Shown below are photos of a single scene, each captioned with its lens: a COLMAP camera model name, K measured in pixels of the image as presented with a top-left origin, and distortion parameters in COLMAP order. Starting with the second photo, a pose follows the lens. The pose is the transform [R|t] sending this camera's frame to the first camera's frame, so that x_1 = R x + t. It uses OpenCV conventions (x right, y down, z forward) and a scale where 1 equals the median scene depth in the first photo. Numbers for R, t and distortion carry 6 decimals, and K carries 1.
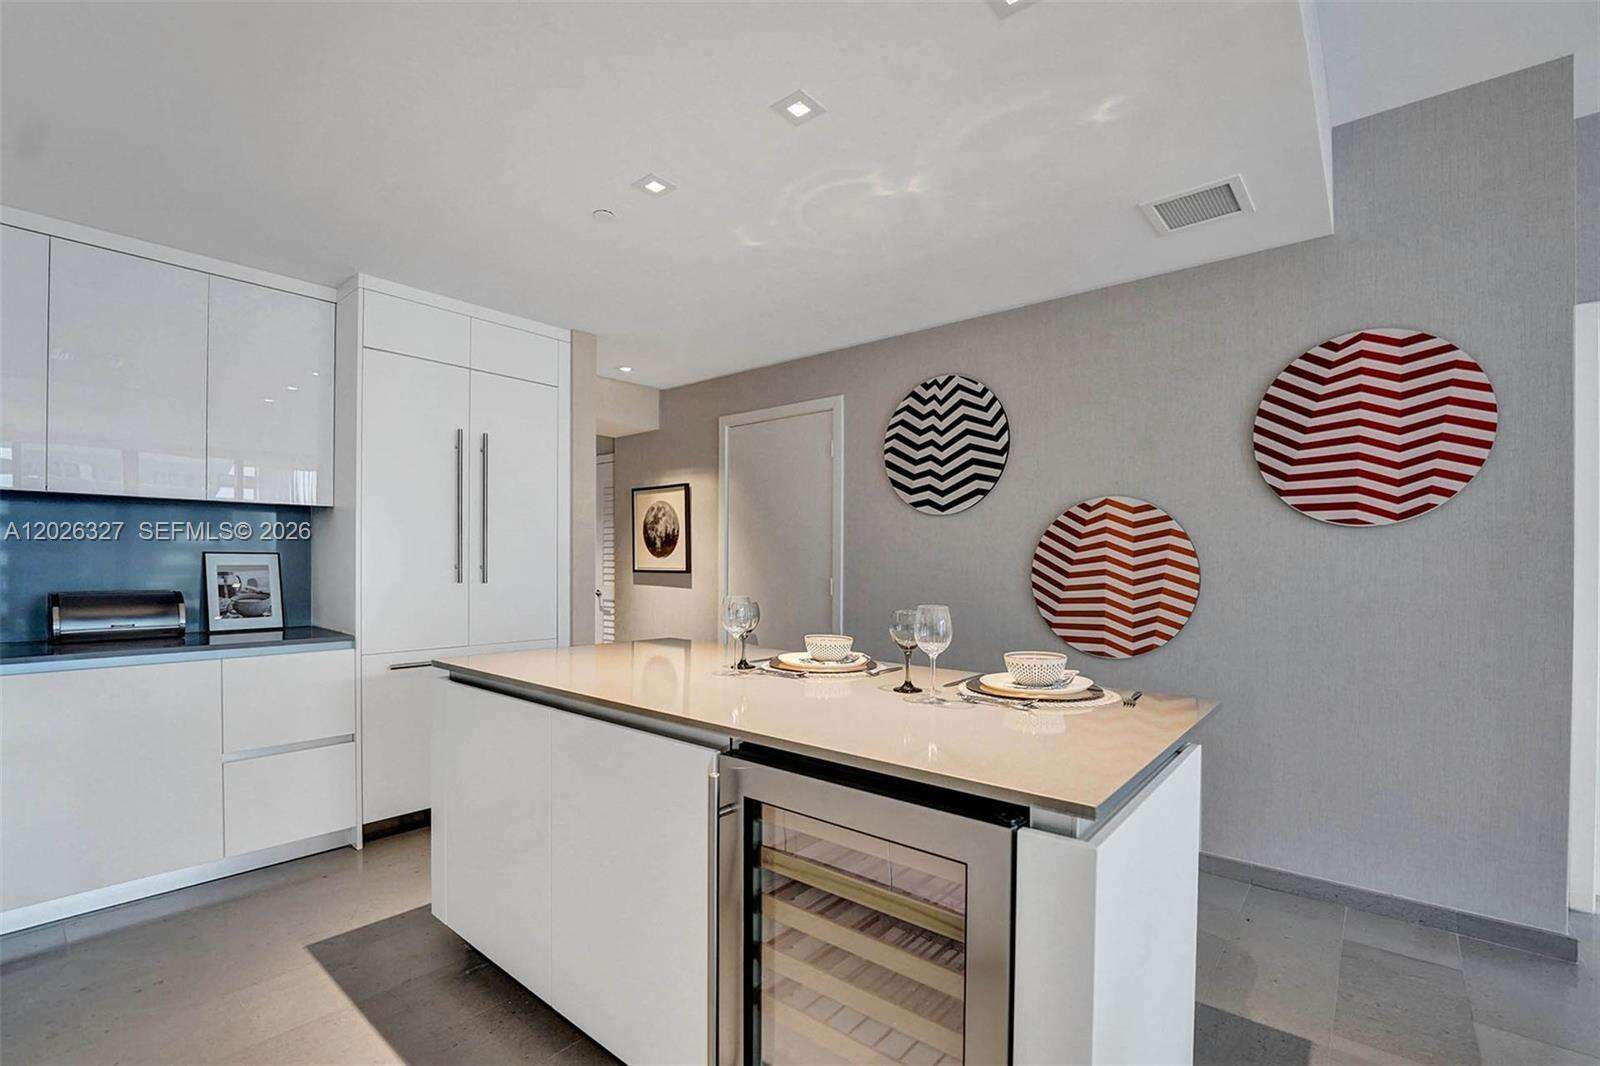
lens RADIAL K [[702.6, 0, 809.9], [0, 702.6, 562.5], [0, 0, 1]] dist [-0.026032, 0.000120]
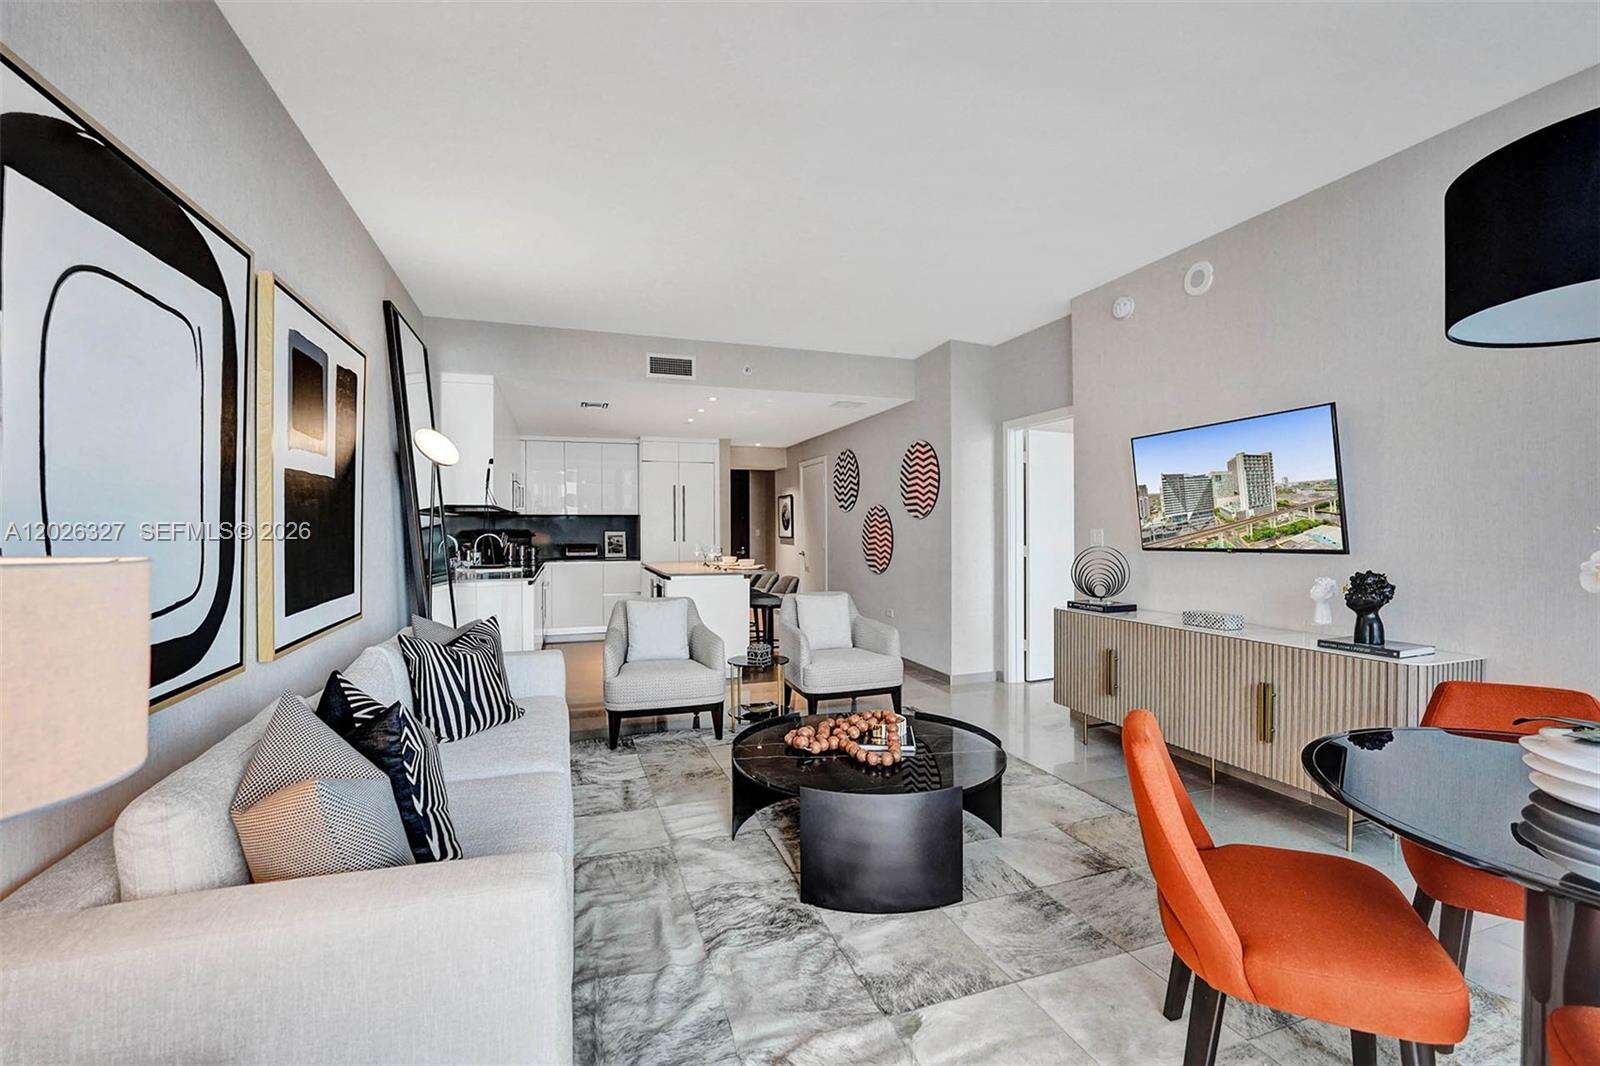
lens RADIAL K [[681.6, 0, 804.4], [0, 681.6, 530.5], [0, 0, 1]] dist [-0.026460, 0.000027]
pose [[0.855889, -0.006727, -0.517116, 1.351868], [0.007067, 0.999974, -0.001311, -0.006899], [0.517111, -0.002532, 0.855914, -1.050571]]
